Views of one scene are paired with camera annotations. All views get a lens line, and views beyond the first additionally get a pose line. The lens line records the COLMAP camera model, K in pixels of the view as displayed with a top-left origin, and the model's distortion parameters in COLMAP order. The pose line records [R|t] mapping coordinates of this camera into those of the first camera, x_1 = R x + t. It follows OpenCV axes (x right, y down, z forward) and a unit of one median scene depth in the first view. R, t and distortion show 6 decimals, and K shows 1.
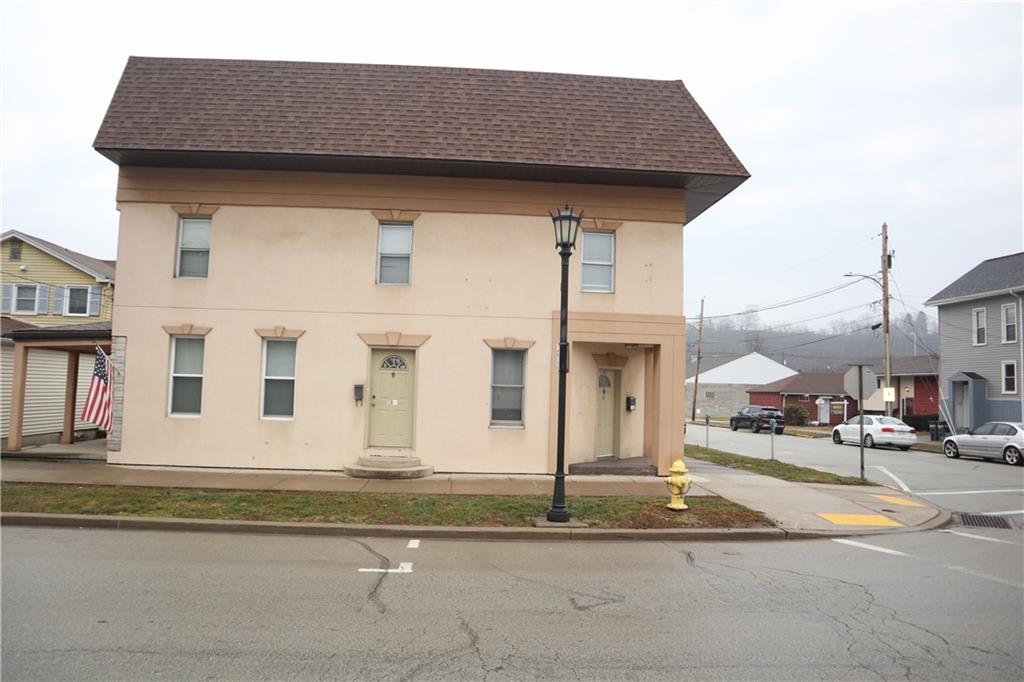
lens RADIAL K [[696.8, 0, 511.3], [0, 696.8, 341.0], [0, 0, 1]] dist [-0.073817, -0.001901]
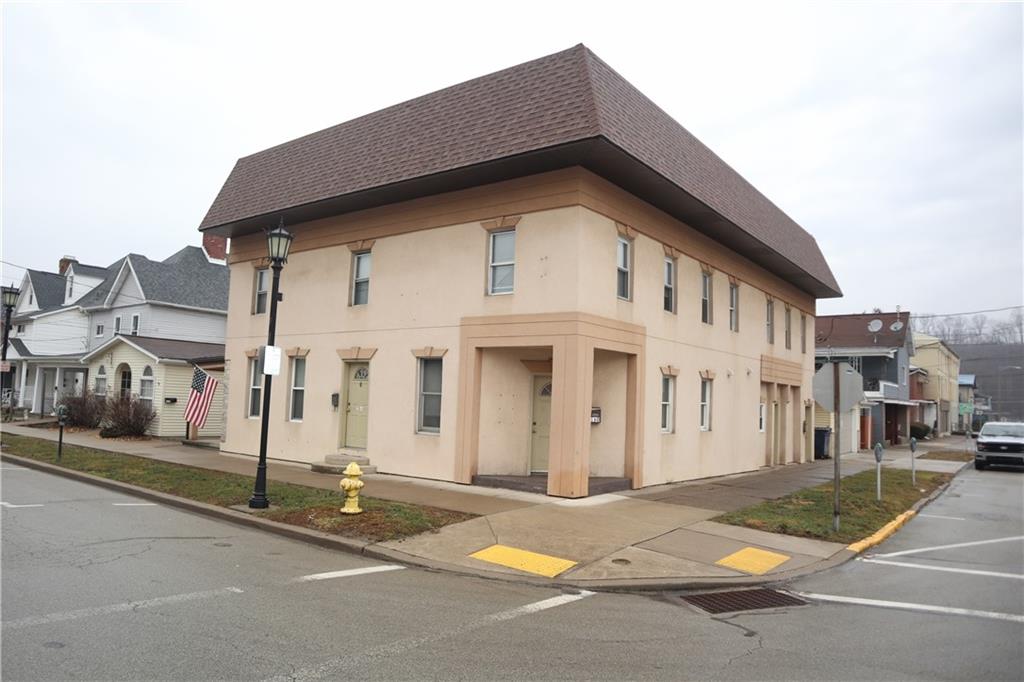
lens RADIAL K [[696.8, 0, 510.0], [0, 696.8, 338.3], [0, 0, 1]] dist [-0.073817, -0.001901]
pose [[0.757165, -0.059070, -0.650547, 0.763388], [0.032844, 0.998086, -0.052400, 0.040808], [0.652397, 0.018309, 0.757656, 0.296931]]
